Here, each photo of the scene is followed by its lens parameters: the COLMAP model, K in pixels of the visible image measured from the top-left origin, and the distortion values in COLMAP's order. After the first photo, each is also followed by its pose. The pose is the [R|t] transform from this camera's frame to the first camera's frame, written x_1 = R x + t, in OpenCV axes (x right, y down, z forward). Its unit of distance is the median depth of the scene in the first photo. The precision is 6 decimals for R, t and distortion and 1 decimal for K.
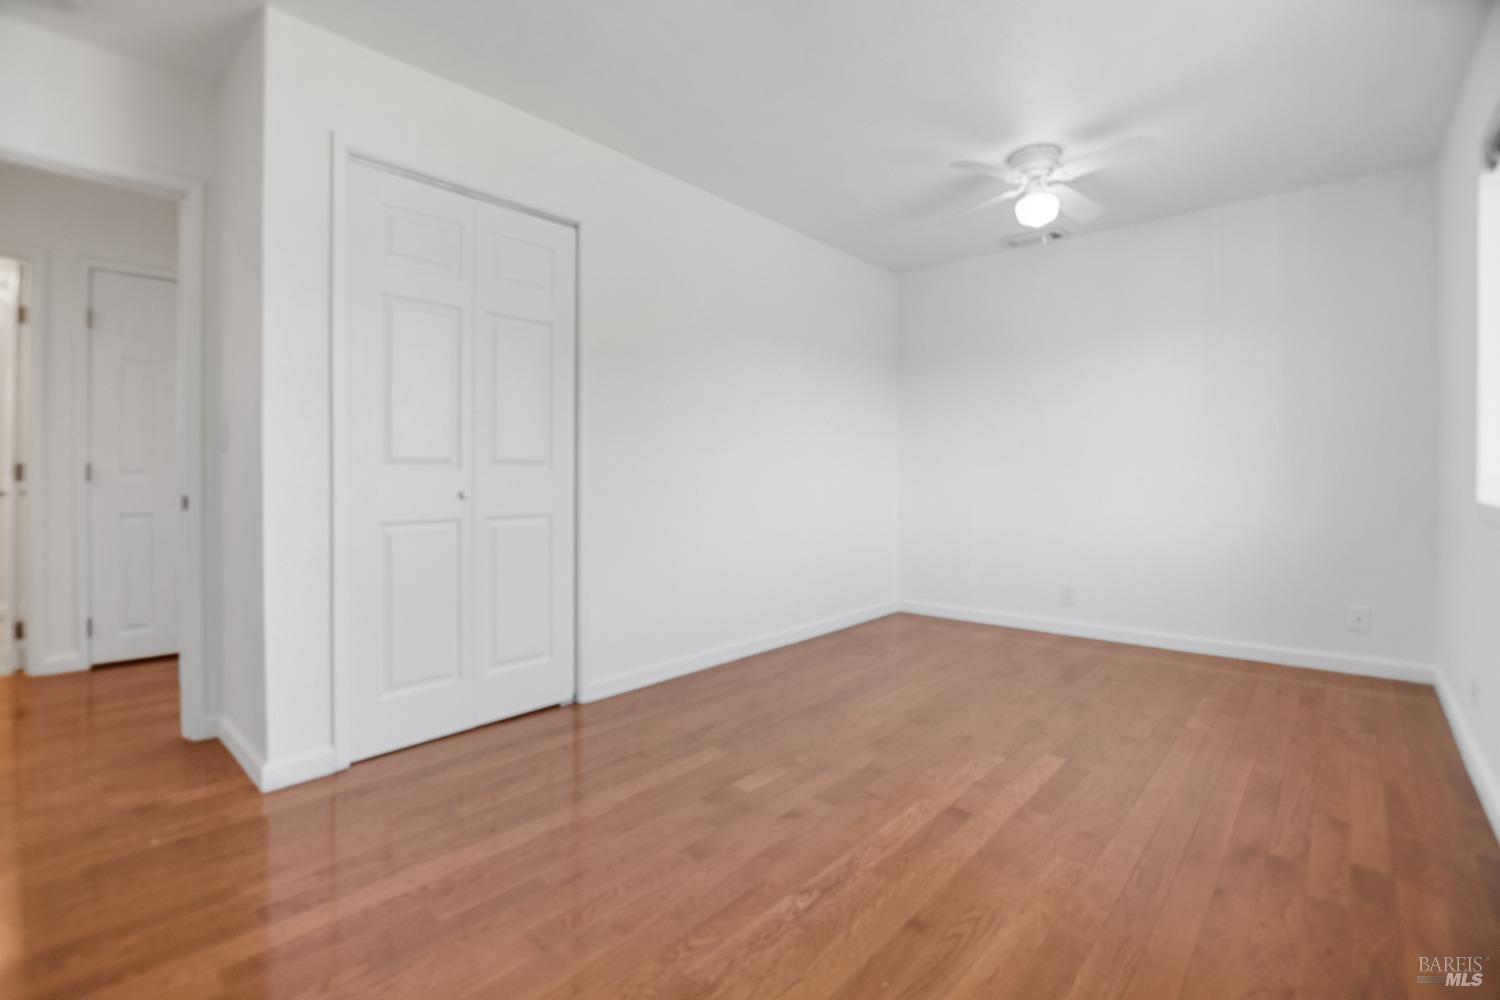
lens RADIAL K [[695.8, 0, 751.3], [0, 695.8, 478.1], [0, 0, 1]] dist [-0.022422, -0.000174]
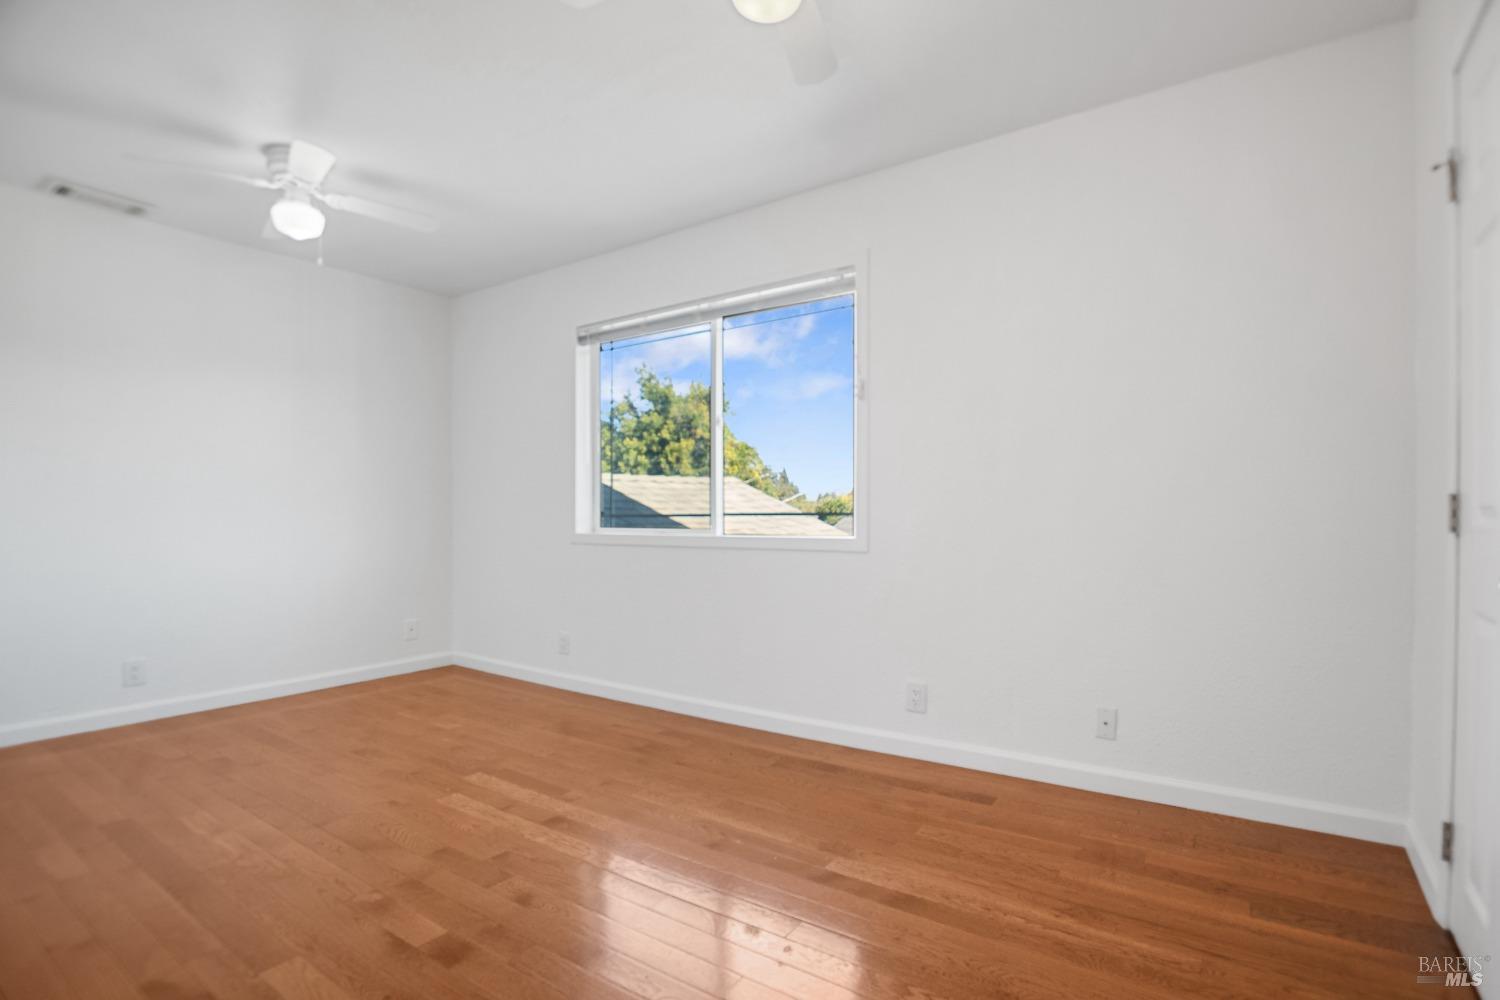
lens RADIAL K [[740.6, 0, 749.8], [0, 740.6, 520.6], [0, 0, 1]] dist [0.000008, -0.000211]
pose [[-0.105812, -0.003667, 0.994379, -0.802262], [0.009474, 0.999944, 0.004696, -0.001329], [-0.994341, 0.009918, -0.105772, 0.707524]]
